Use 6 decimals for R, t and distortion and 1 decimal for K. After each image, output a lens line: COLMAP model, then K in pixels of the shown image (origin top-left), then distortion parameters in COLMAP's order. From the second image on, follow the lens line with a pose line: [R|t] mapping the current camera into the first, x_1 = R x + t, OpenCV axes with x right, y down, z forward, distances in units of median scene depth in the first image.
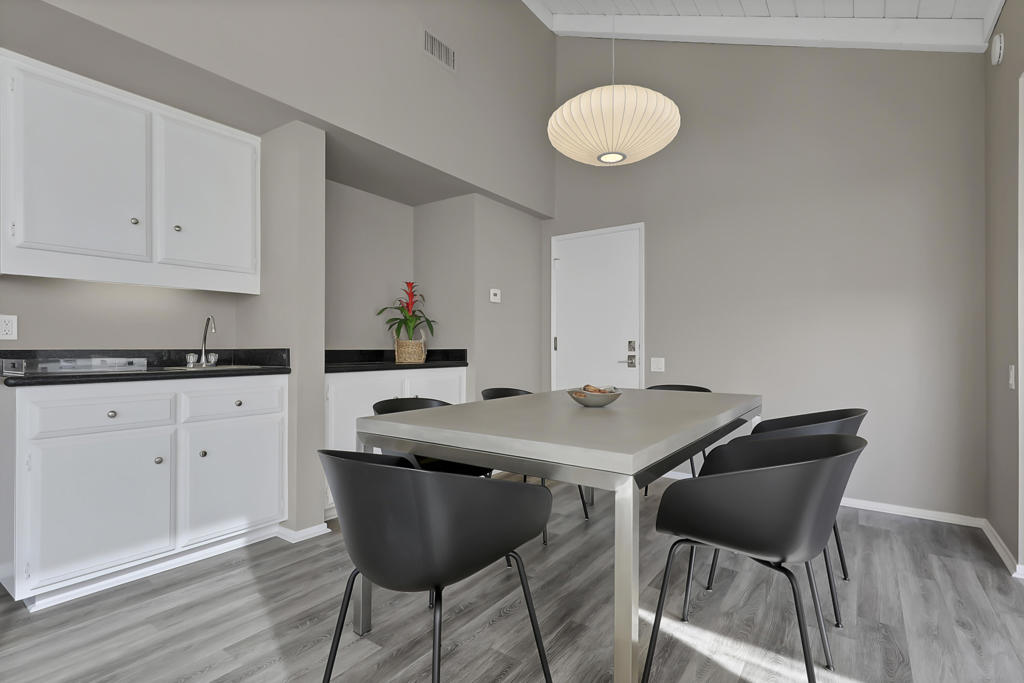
lens RADIAL K [[459.5, 0, 506.6], [0, 459.5, 348.8], [0, 0, 1]] dist [0.012716, -0.002056]
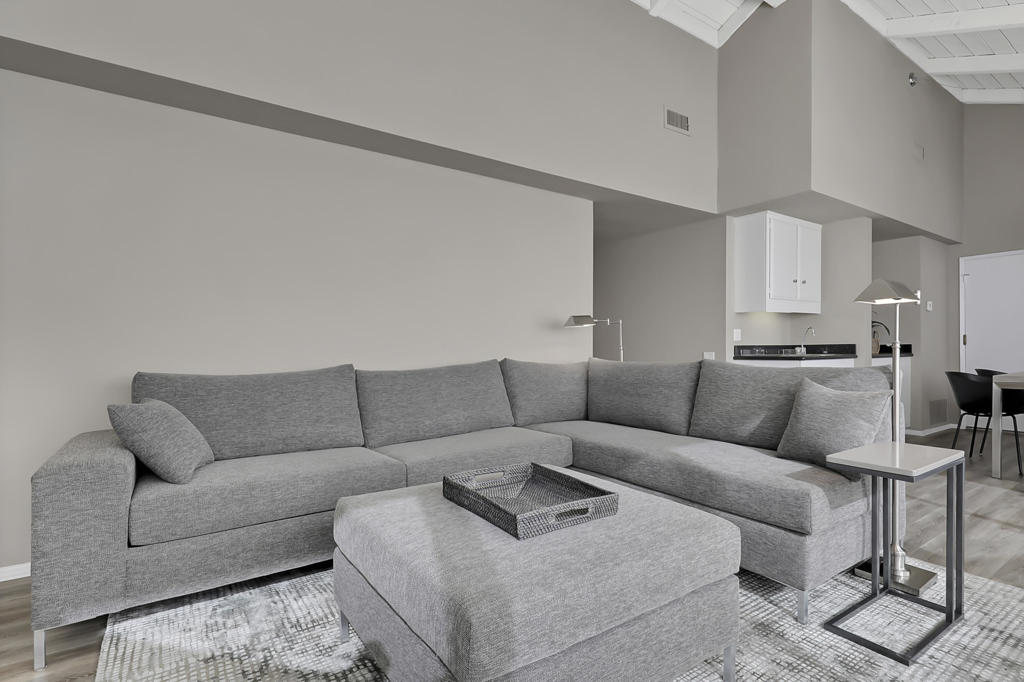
lens RADIAL K [[498.7, 0, 519.9], [0, 498.7, 341.9], [0, 0, 1]] dist [0.002271, 0.000166]
pose [[0.948987, -0.001191, -0.315313, -0.648262], [0.001277, 0.999999, 0.000066, -0.006680], [0.315313, -0.000465, 0.948988, -0.746469]]
